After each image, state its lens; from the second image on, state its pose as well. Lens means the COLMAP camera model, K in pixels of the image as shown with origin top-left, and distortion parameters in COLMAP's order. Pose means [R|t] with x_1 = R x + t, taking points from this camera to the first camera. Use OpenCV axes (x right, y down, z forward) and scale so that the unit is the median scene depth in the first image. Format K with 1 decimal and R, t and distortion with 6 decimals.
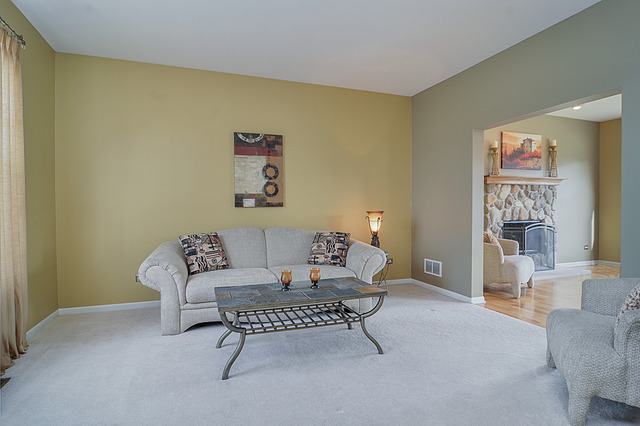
lens RADIAL K [[352.9, 0, 323.3], [0, 352.9, 212.4], [0, 0, 1]] dist [-0.014622, -0.000661]
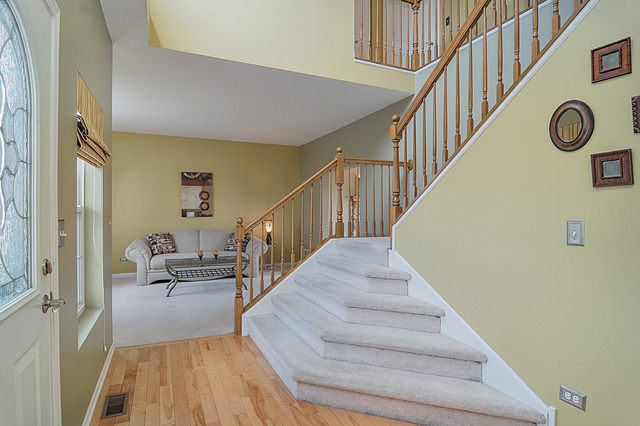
lens RADIAL K [[352.9, 0, 323.3], [0, 352.9, 212.4], [0, 0, 1]] dist [-0.014622, -0.000661]
pose [[0.996688, 0.006195, 0.081090, 0.269401], [-0.005745, 0.999967, -0.005779, -0.030265], [-0.081123, 0.005294, 0.996690, -0.679571]]
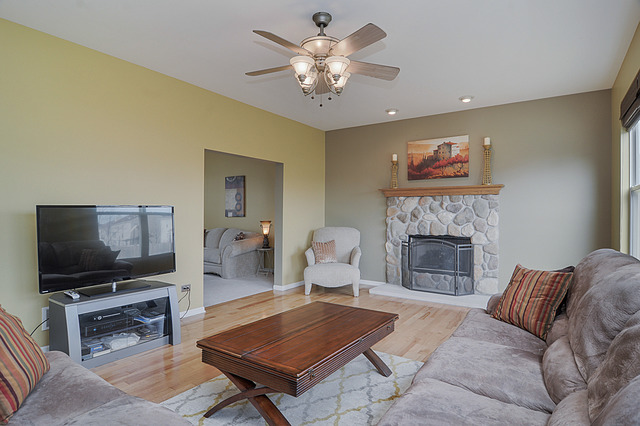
lens RADIAL K [[352.9, 0, 323.3], [0, 352.9, 212.4], [0, 0, 1]] dist [-0.014622, -0.000661]
pose [[0.577066, 0.006649, -0.816671, 1.532809], [-0.013637, 0.999906, -0.001496, -0.041880], [0.816584, 0.012000, 0.577102, 0.329333]]
